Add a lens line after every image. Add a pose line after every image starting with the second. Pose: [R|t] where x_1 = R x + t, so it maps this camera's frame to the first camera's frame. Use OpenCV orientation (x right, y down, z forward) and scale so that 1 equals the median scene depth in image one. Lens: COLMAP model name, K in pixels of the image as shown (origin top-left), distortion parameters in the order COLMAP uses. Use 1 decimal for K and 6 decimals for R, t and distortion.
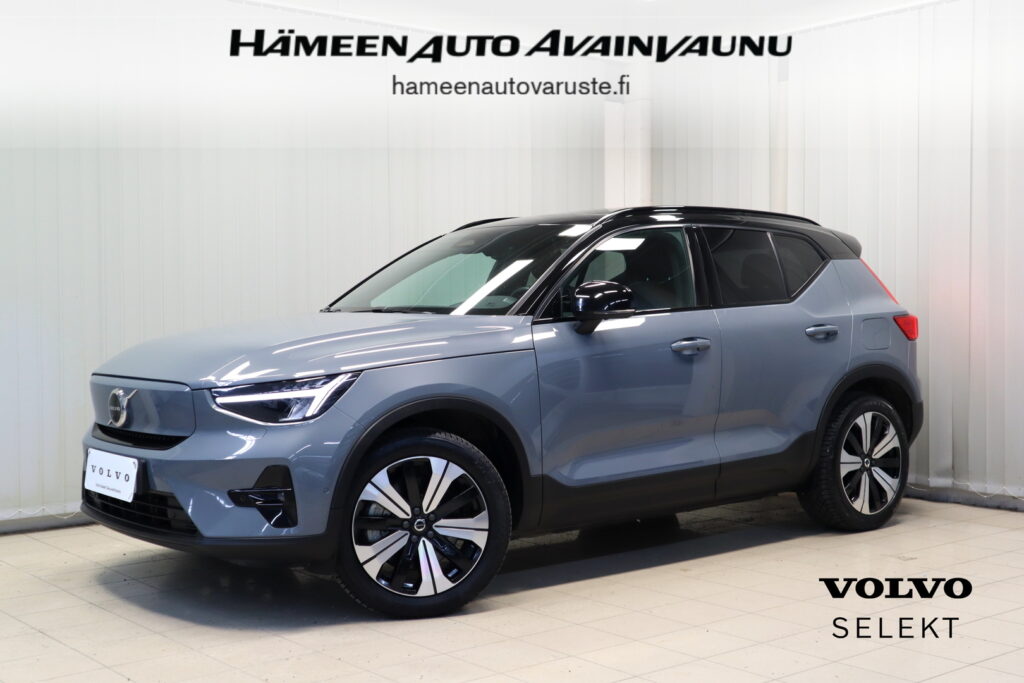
lens RADIAL K [[1284.0, 0, 514.6], [0, 1284.0, 334.6], [0, 0, 1]] dist [0.043119, 0.000000]
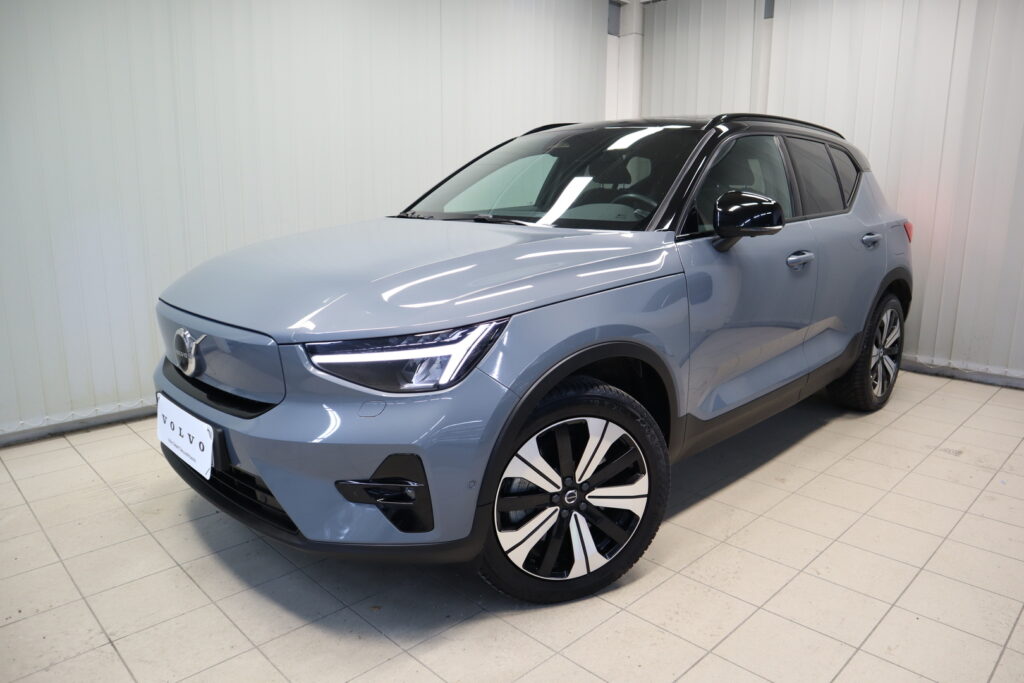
lens RADIAL K [[702.9, 0, 516.3], [0, 702.9, 341.9], [0, 0, 1]] dist [-0.100213, 0.051170]
pose [[0.996118, -0.008353, 0.087631, -0.146600], [-0.008501, 0.981705, 0.190216, -0.032951], [-0.087616, -0.190223, 0.977823, 0.587706]]
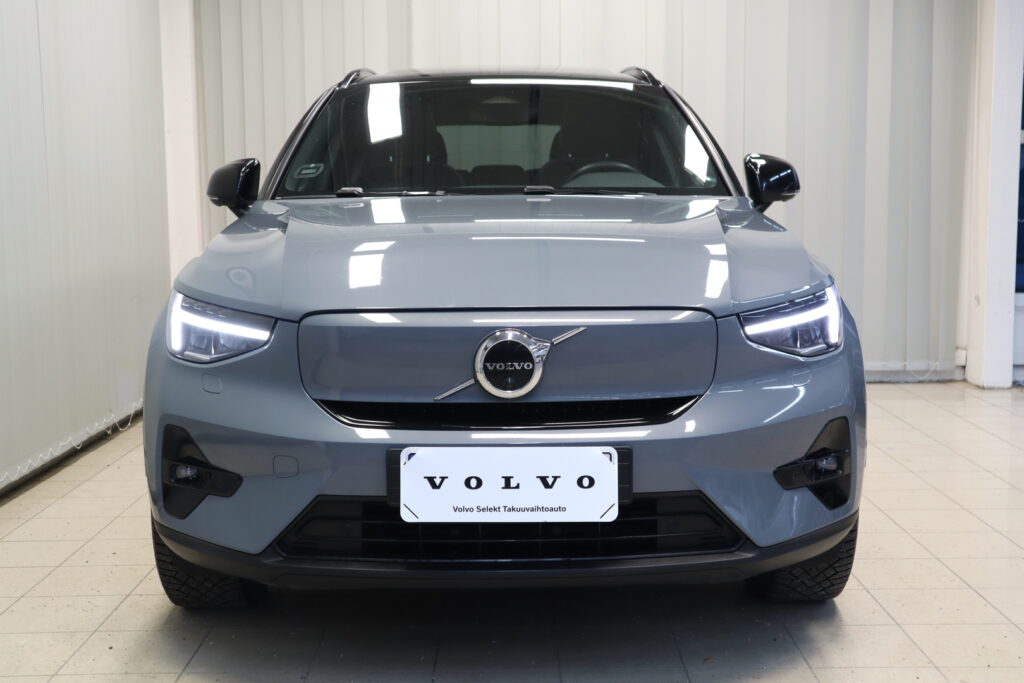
lens RADIAL K [[1284.0, 0, 511.8], [0, 1284.0, 345.4], [0, 0, 1]] dist [0.043119, 0.000000]
pose [[0.617362, -0.088592, 0.781675, -0.764158], [0.023155, 0.995255, 0.094511, -0.003754], [-0.786339, -0.040248, 0.616483, 0.679086]]
